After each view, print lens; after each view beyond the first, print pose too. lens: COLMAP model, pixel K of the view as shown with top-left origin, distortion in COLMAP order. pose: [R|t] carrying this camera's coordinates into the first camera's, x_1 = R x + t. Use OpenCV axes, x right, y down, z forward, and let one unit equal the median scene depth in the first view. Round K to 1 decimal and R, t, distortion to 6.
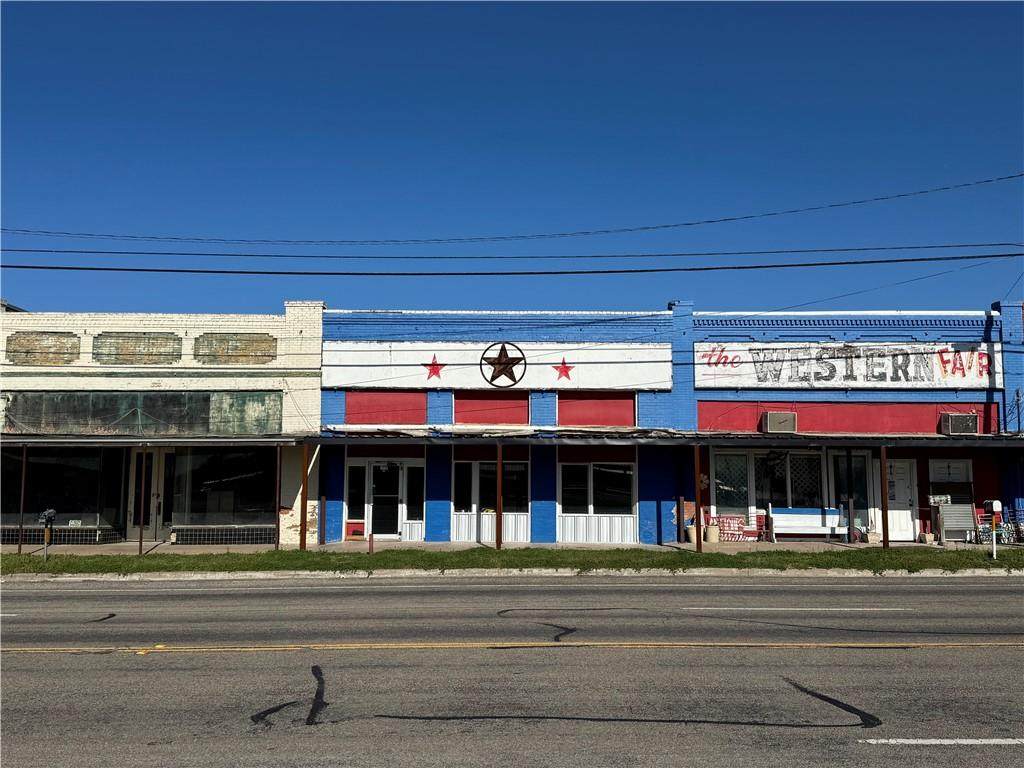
lens RADIAL K [[973.7, 0, 503.1], [0, 973.7, 384.0], [0, 0, 1]] dist [0.054096, 0.000000]
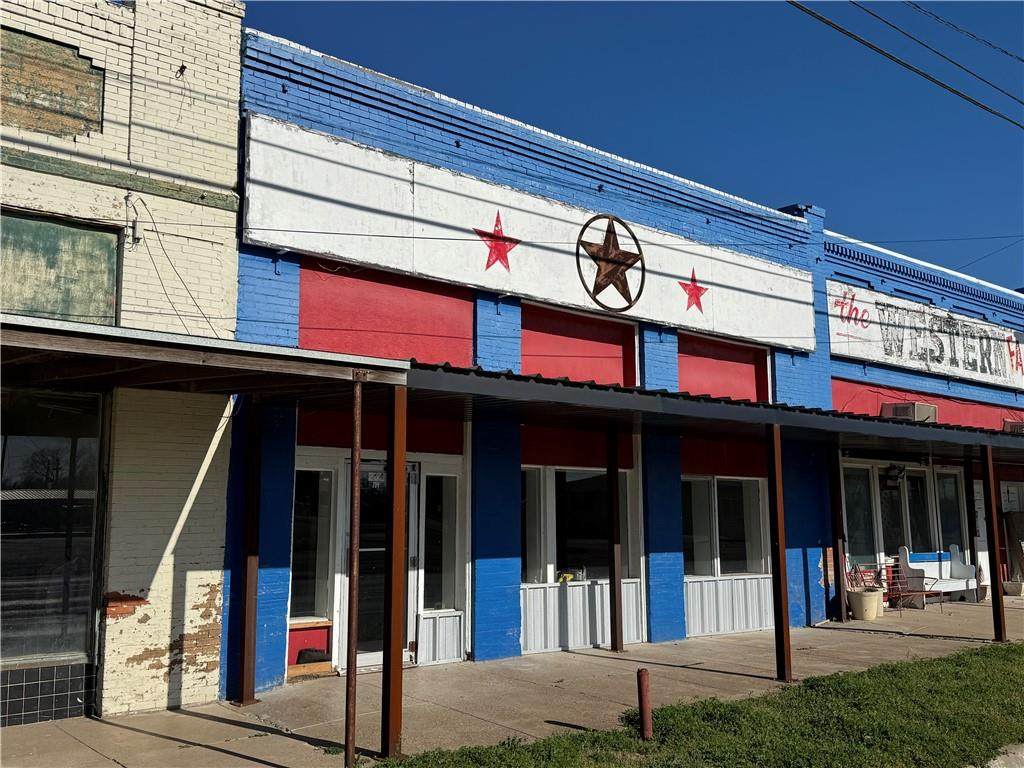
lens RADIAL K [[973.7, 0, 506.5], [0, 973.7, 384.2], [0, 0, 1]] dist [0.054096, 0.000000]
pose [[0.753434, 0.084091, 0.652124, -0.341177], [-0.060082, 0.996444, -0.059075, 0.069549], [-0.654772, 0.005328, 0.755807, 0.678088]]
